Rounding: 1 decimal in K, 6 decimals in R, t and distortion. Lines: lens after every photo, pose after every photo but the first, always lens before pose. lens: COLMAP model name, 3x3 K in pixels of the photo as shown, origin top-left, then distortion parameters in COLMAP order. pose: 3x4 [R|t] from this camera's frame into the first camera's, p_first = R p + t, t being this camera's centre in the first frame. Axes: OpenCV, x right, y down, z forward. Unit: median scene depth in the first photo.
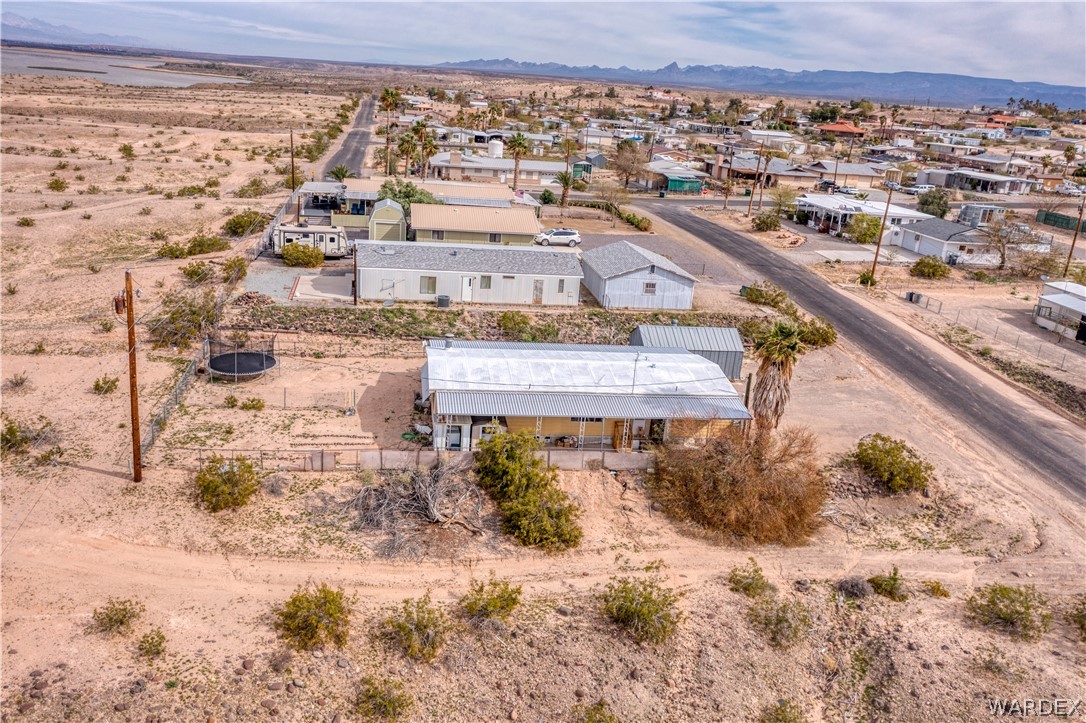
lens RADIAL K [[869.6, 0, 521.3], [0, 869.6, 360.1], [0, 0, 1]] dist [-0.000844, 0.017867]
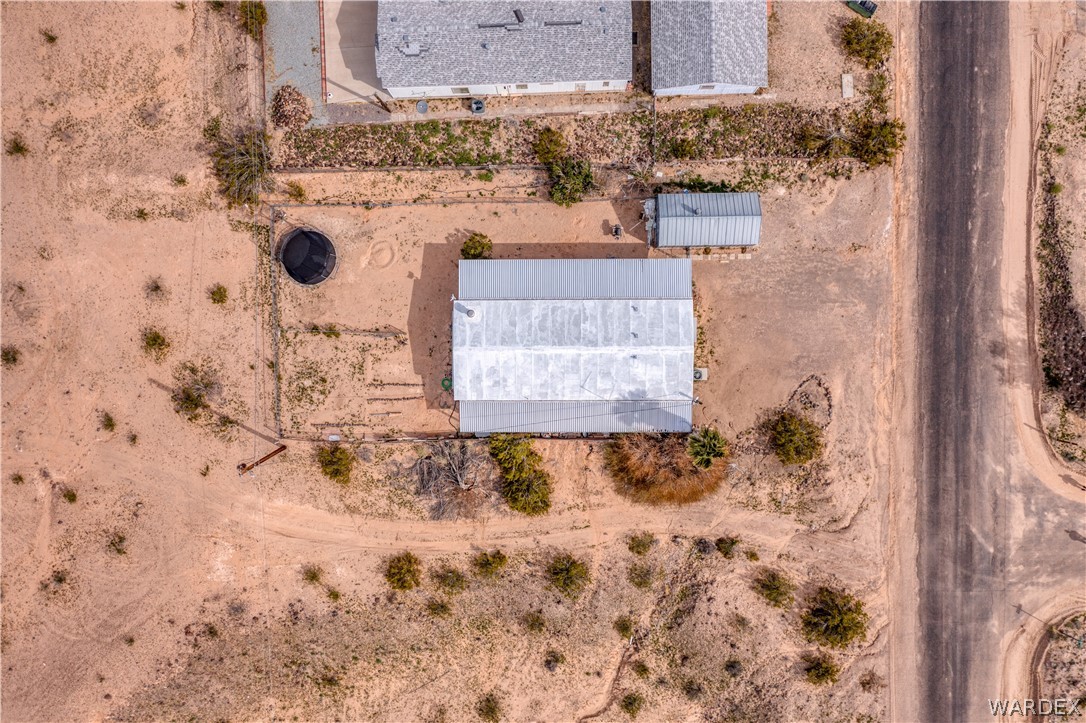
lens RADIAL K [[869.6, 0, 521.3], [0, 869.6, 360.1], [0, 0, 1]] dist [-0.000844, 0.017867]
pose [[0.983342, 0.129961, -0.127079, 0.184861], [0.083579, 0.297552, 0.951040, -1.428964], [0.161411, -0.945819, 0.281733, 0.763356]]
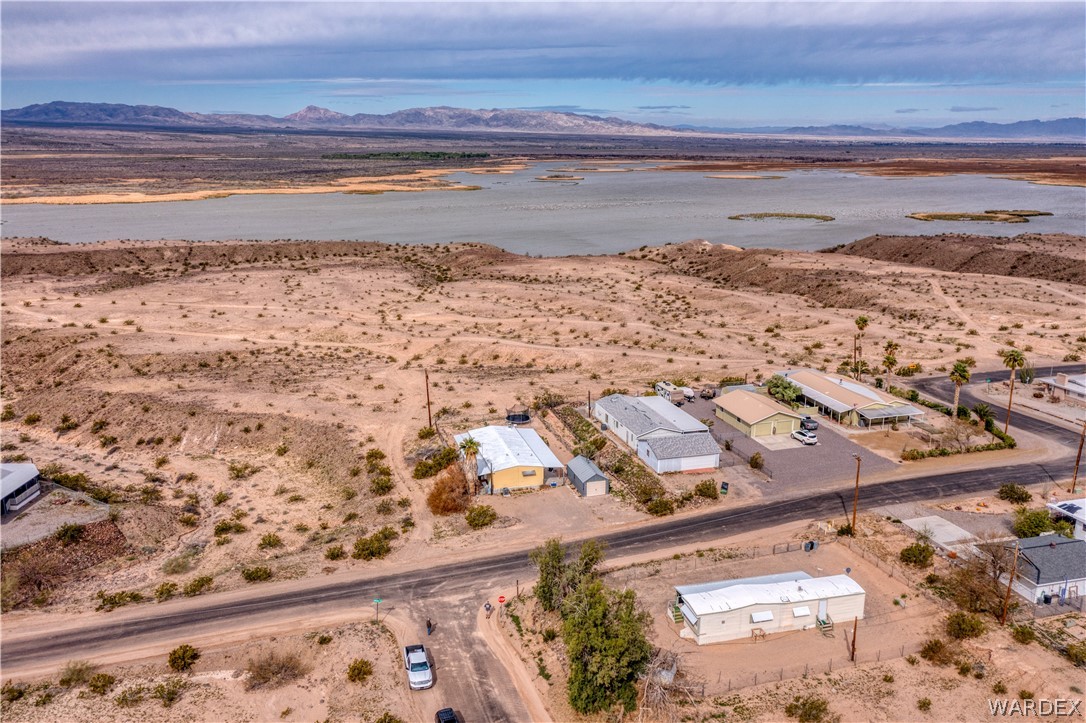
lens RADIAL K [[869.6, 0, 521.3], [0, 869.6, 360.1], [0, 0, 1]] dist [-0.000844, 0.017867]
pose [[0.114722, 0.145559, -0.982676, 3.026493], [-0.298215, 0.948628, 0.105701, -0.611542], [0.947579, 0.280922, 0.152236, 0.731735]]
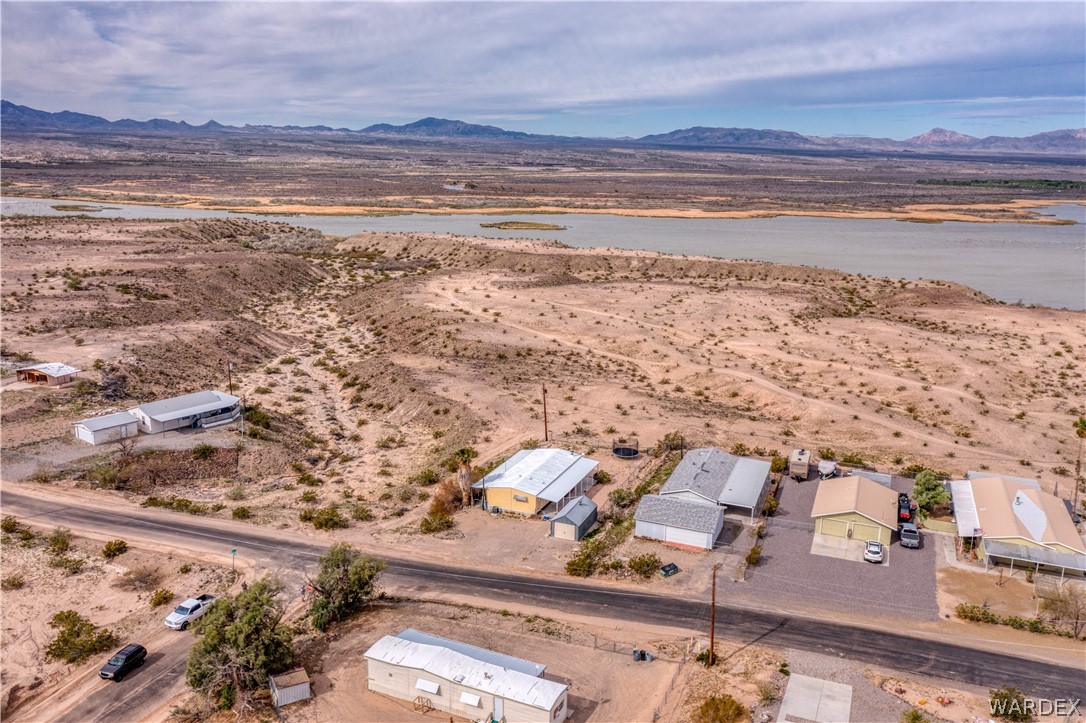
lens RADIAL K [[869.6, 0, 521.3], [0, 869.6, 360.1], [0, 0, 1]] dist [-0.000844, 0.017867]
pose [[-0.523978, 0.085533, -0.847426, 2.565876], [-0.330083, 0.896799, 0.294612, -1.164219], [0.785170, 0.434092, -0.441670, 2.314974]]
